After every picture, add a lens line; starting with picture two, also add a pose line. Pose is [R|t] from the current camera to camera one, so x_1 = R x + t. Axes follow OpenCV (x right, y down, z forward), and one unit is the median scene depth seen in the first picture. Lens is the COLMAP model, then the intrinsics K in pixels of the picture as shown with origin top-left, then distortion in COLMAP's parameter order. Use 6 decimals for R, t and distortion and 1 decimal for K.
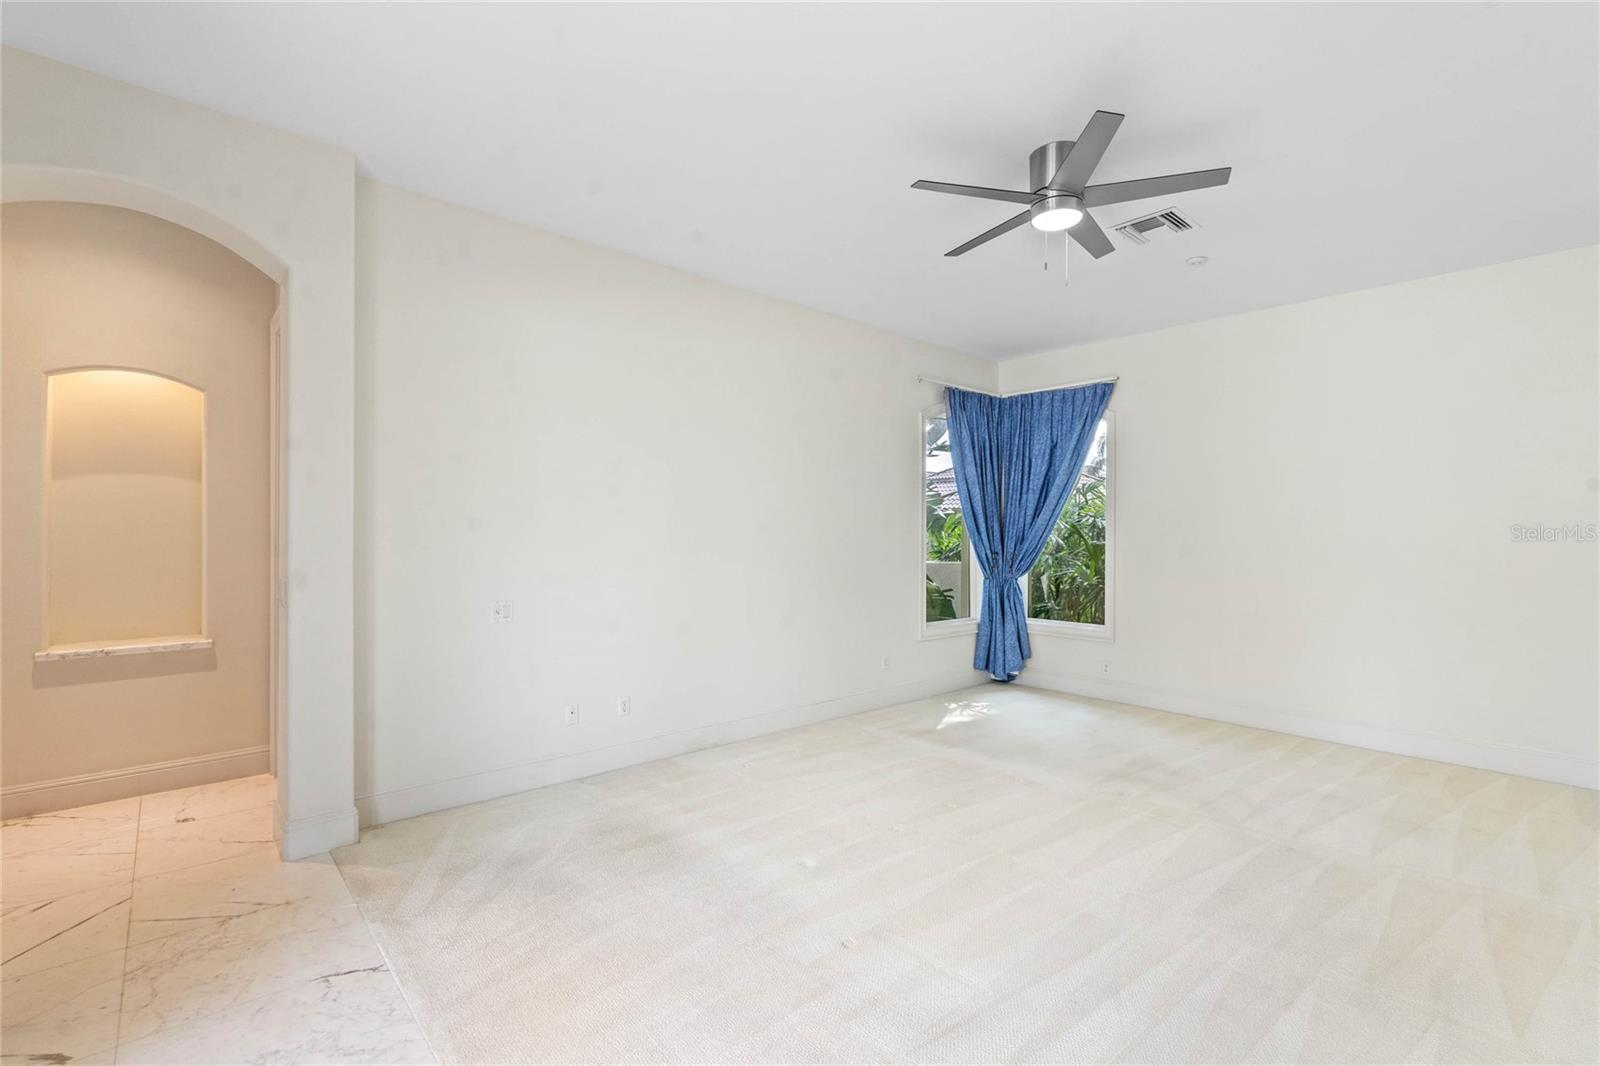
lens RADIAL K [[710.7, 0, 806.8], [0, 710.7, 537.7], [0, 0, 1]] dist [0.000265, -0.000253]
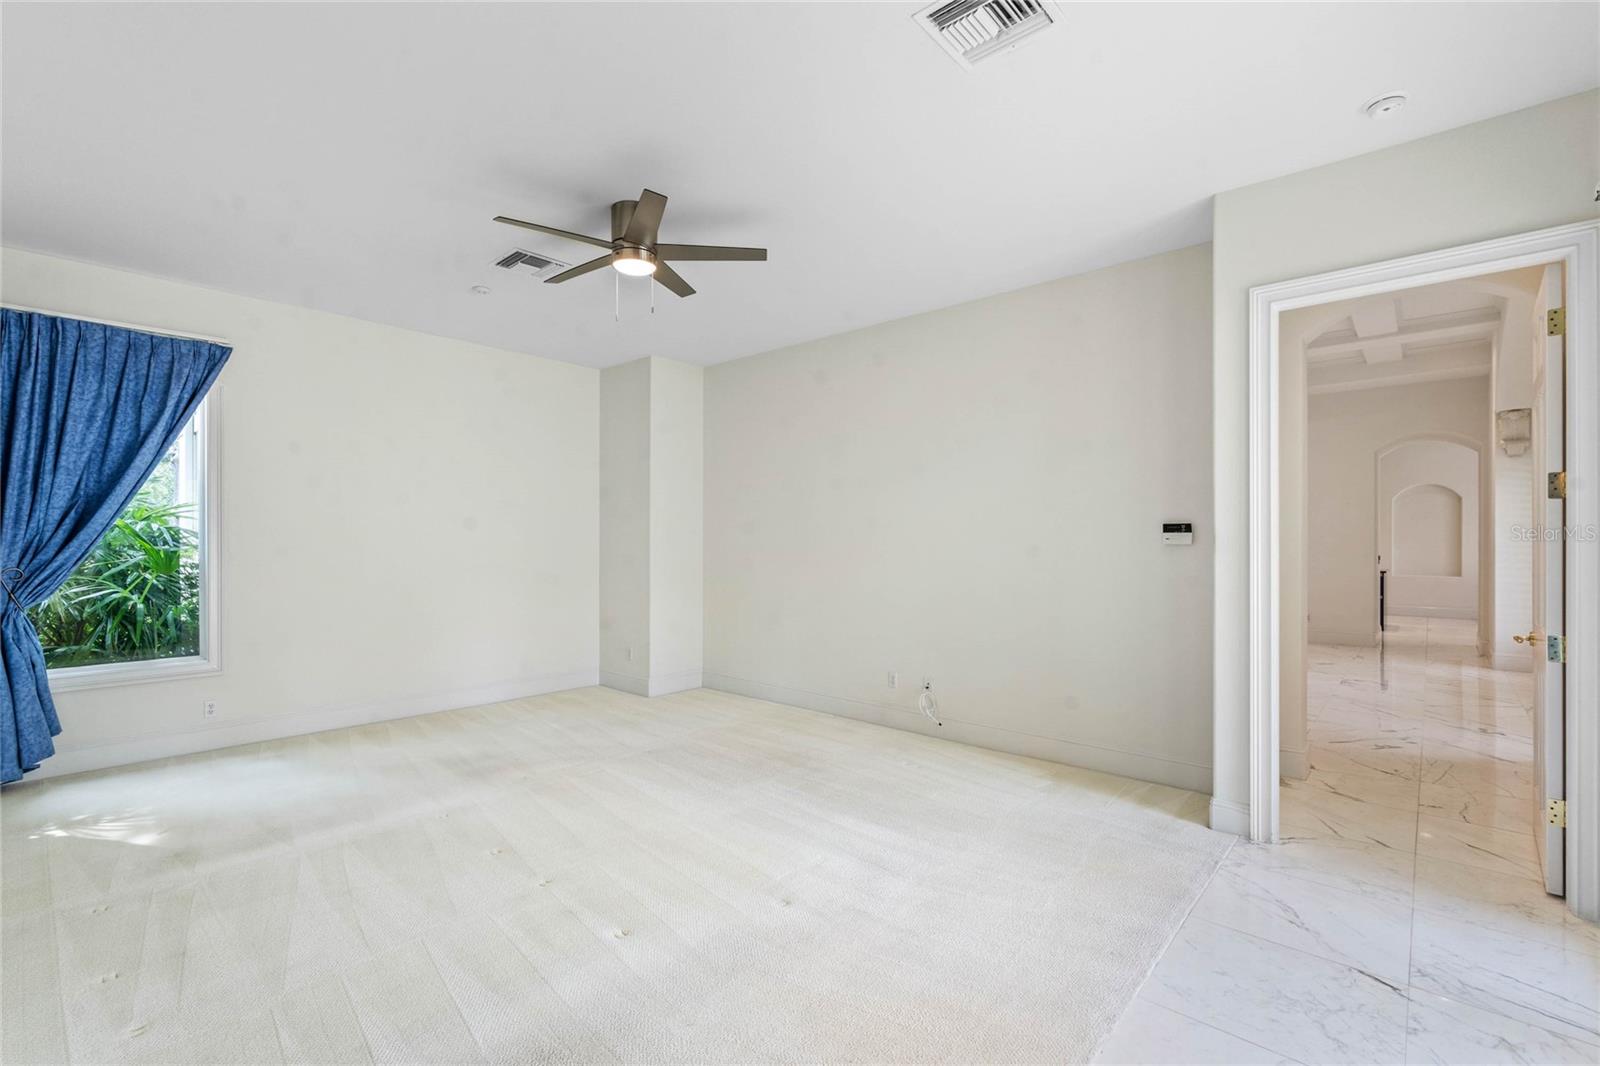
lens RADIAL K [[710.7, 0, 806.8], [0, 710.7, 537.7], [0, 0, 1]] dist [0.000265, -0.000253]
pose [[-0.129121, -0.002118, 0.991627, -0.434872], [-0.003715, 0.999992, 0.001652, -0.008915], [-0.991622, -0.003470, -0.129128, 0.445044]]
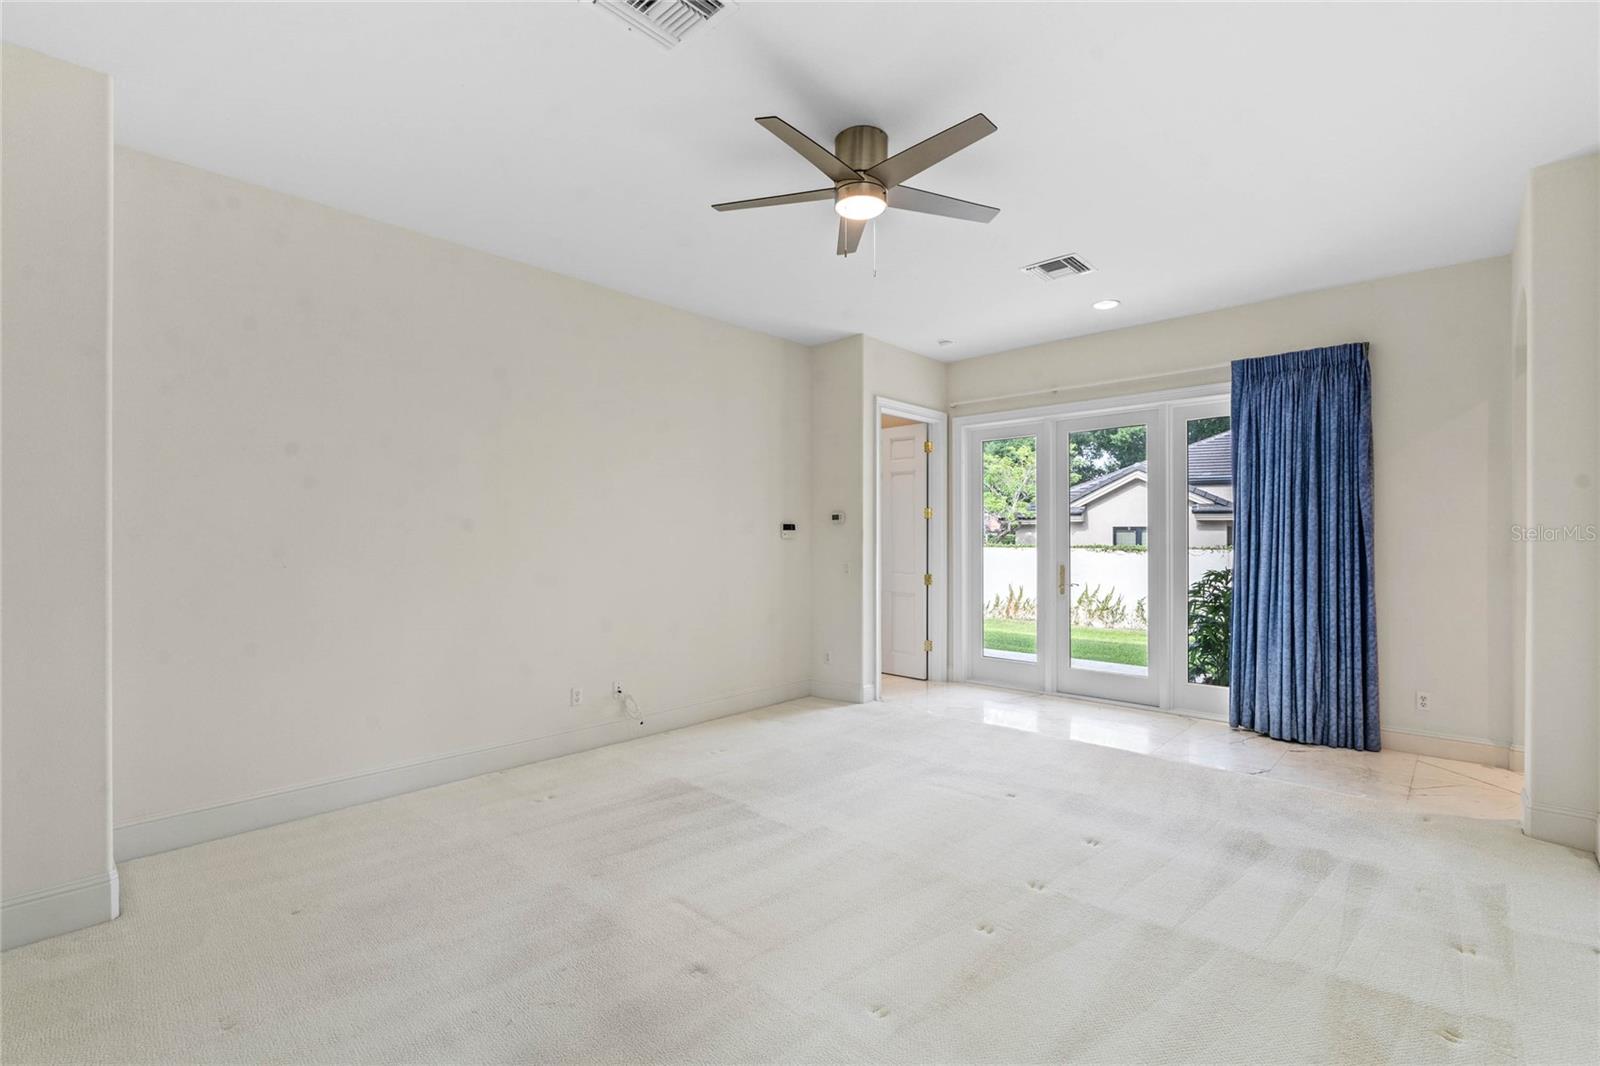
lens RADIAL K [[710.7, 0, 806.8], [0, 710.7, 537.7], [0, 0, 1]] dist [0.000265, -0.000253]
pose [[-0.993979, -0.005508, -0.109430, 0.266340], [-0.005234, 0.999982, -0.002789, -0.000623], [0.109444, -0.002200, -0.993991, 1.007382]]
